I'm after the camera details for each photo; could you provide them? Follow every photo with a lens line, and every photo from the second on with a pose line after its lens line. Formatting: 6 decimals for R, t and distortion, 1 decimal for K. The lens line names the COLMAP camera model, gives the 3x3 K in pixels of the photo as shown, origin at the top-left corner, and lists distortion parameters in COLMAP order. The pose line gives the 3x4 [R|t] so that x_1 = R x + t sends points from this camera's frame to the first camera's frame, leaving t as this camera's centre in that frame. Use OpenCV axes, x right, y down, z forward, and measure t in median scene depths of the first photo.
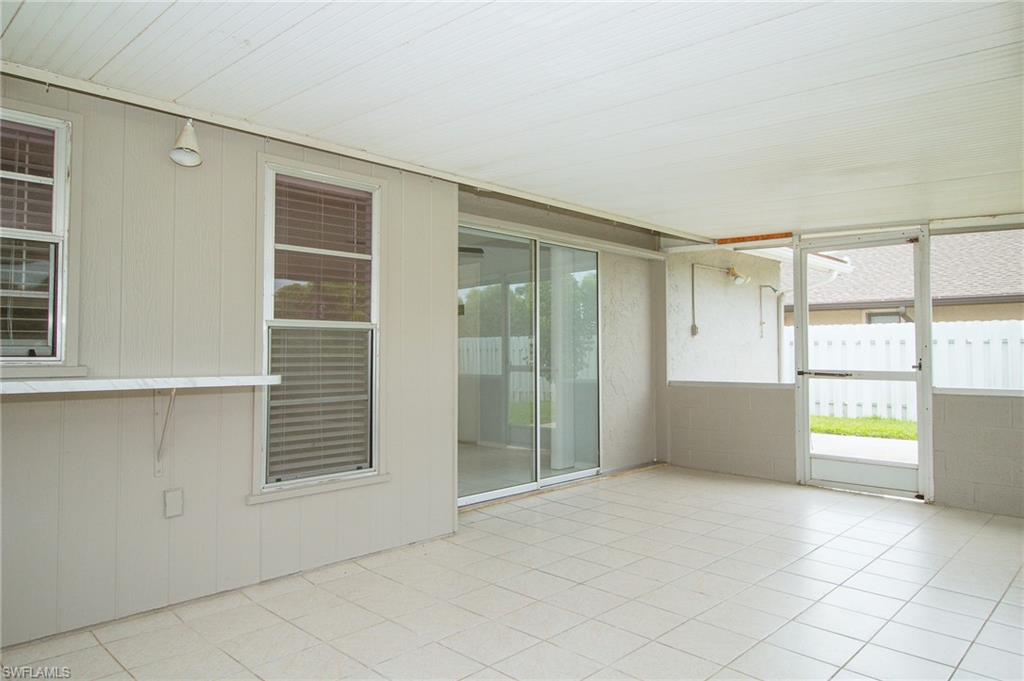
lens RADIAL K [[672.6, 0, 509.7], [0, 672.6, 337.7], [0, 0, 1]] dist [-0.003377, -0.002635]
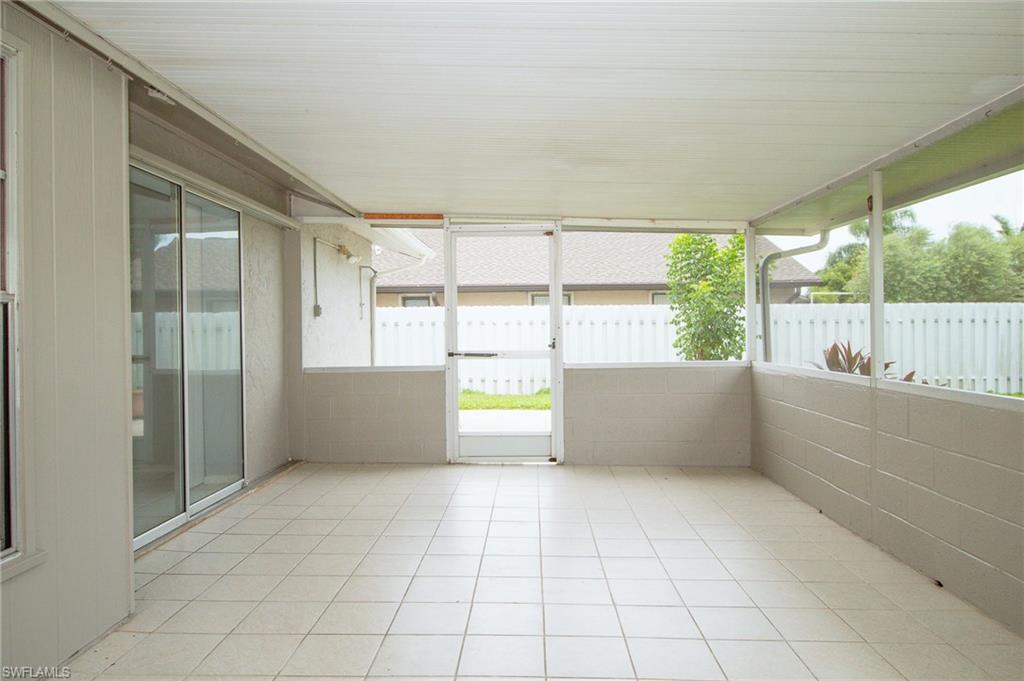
lens RADIAL K [[665.1, 0, 516.0], [0, 665.1, 337.0], [0, 0, 1]] dist [0.013721, -0.017090]
pose [[0.728569, -0.014922, 0.684810, -0.182703], [-0.003760, 0.999660, 0.025783, 0.000096], [-0.684962, -0.021360, 0.728266, 0.200452]]
